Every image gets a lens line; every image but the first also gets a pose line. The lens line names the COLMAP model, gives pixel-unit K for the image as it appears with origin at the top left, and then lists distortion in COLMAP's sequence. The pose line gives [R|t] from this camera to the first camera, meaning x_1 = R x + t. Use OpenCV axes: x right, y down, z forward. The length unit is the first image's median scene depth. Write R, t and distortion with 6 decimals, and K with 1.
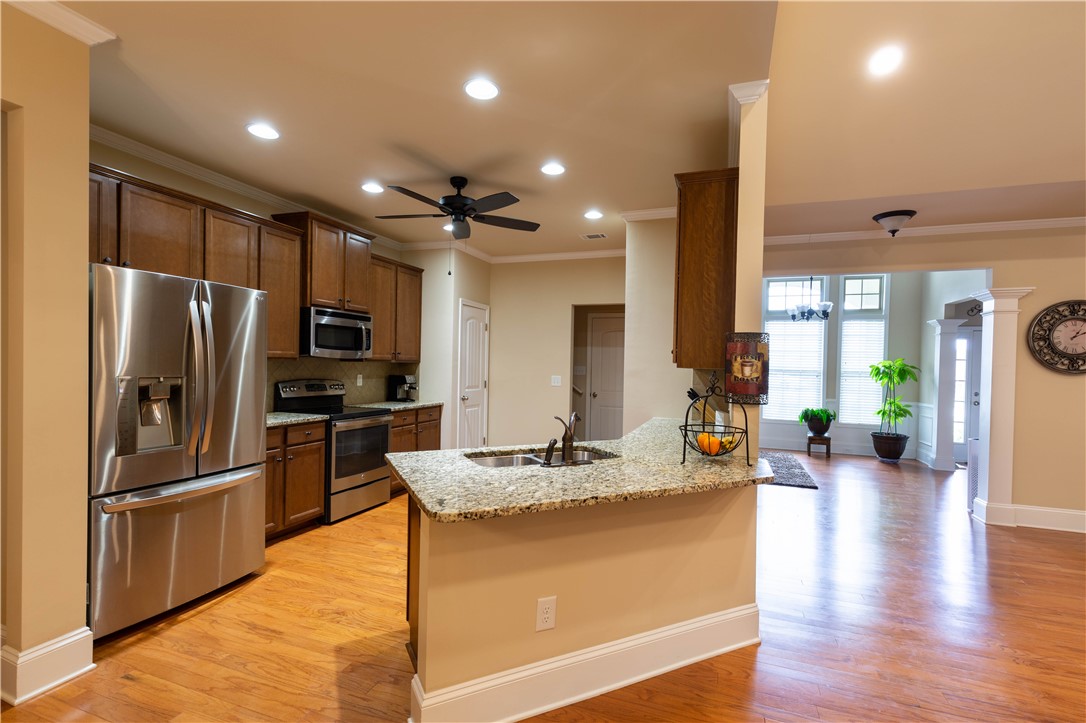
lens RADIAL K [[523.0, 0, 547.6], [0, 523.0, 359.6], [0, 0, 1]] dist [0.007213, -0.000695]
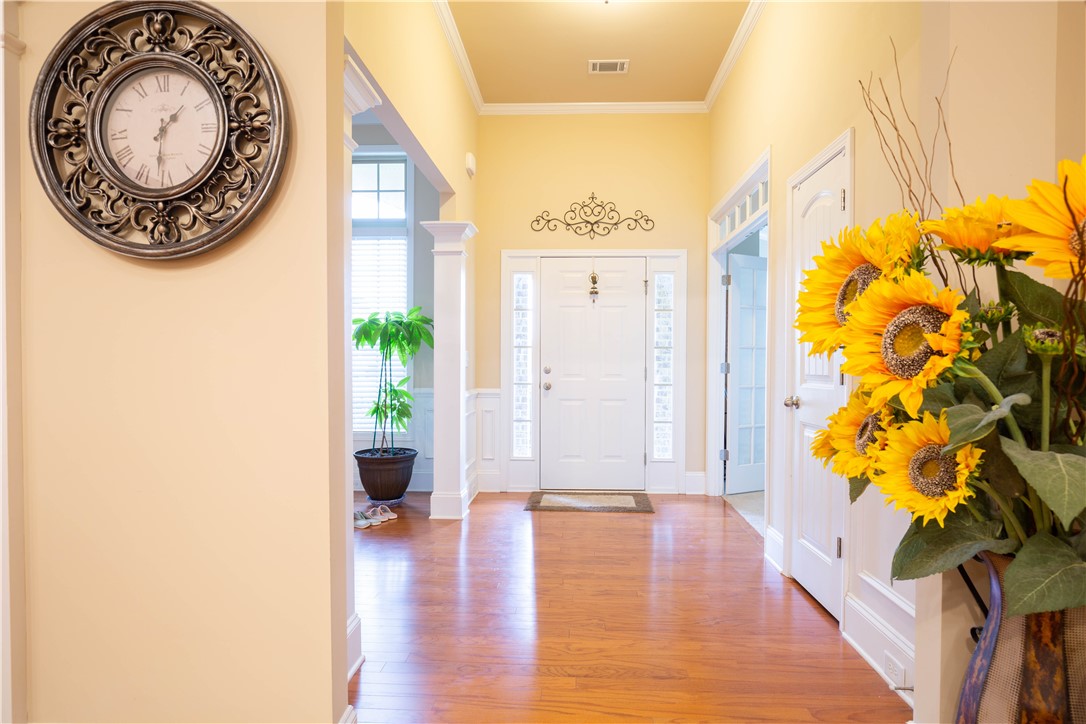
lens RADIAL K [[637.6, 0, 543.0], [0, 637.6, 362.0], [0, 0, 1]] dist [0.000443, -0.000053]
pose [[0.960301, -0.018325, 0.278364, 1.098683], [0.014079, 0.999752, 0.017245, 0.079268], [-0.278611, -0.012641, 0.960321, 0.606559]]
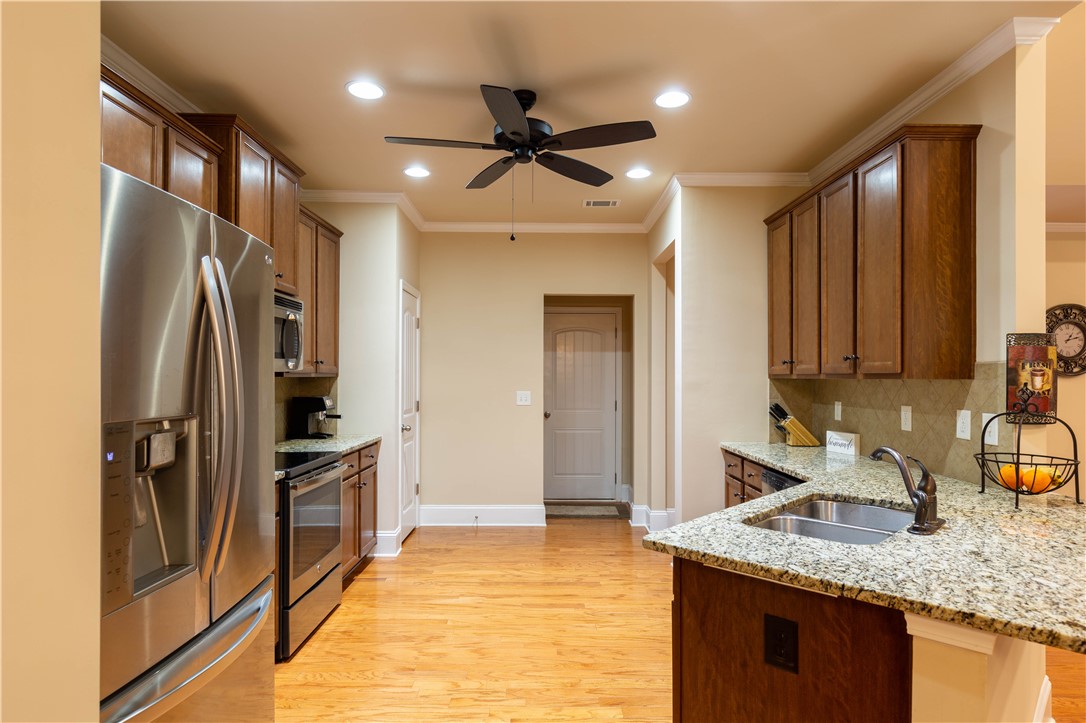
lens RADIAL K [[637.6, 0, 543.0], [0, 637.6, 361.5], [0, 0, 1]] dist [0.000443, -0.000053]
pose [[0.928070, -0.009575, 0.372284, -0.402107], [0.012097, 0.999917, -0.004441, -0.008246], [-0.372210, 0.008625, 0.928108, 0.232092]]
